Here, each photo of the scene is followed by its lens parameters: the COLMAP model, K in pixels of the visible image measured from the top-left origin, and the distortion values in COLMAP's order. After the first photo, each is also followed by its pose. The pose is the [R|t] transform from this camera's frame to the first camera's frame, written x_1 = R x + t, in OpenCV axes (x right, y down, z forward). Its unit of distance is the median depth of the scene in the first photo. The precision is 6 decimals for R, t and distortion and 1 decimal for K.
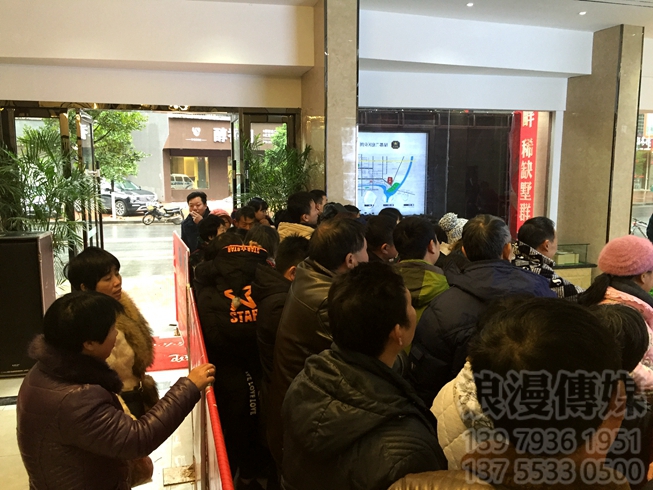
lens RADIAL K [[543.7, 0, 324.9], [0, 543.7, 250.4], [0, 0, 1]] dist [0.058661, -0.108357]
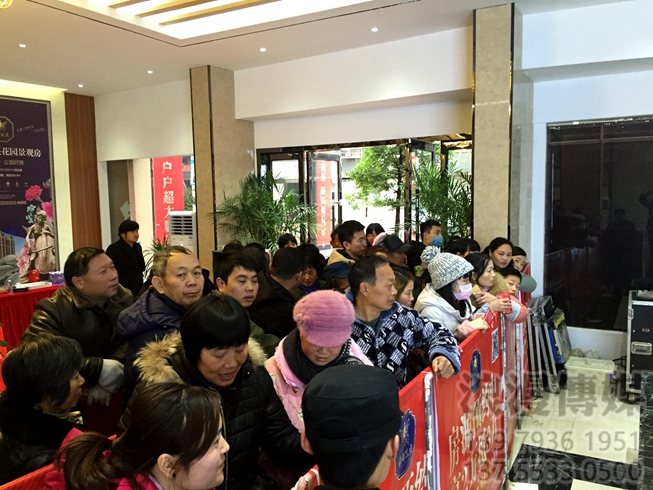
lens RADIAL K [[543.7, 0, 324.9], [0, 543.7, 250.4], [0, 0, 1]] dist [0.058661, -0.108357]
pose [[0.748538, 0.049186, -0.661265, 0.301494], [-0.091782, 0.995331, -0.029862, -0.007396], [0.656709, 0.083045, 0.749558, 0.114238]]
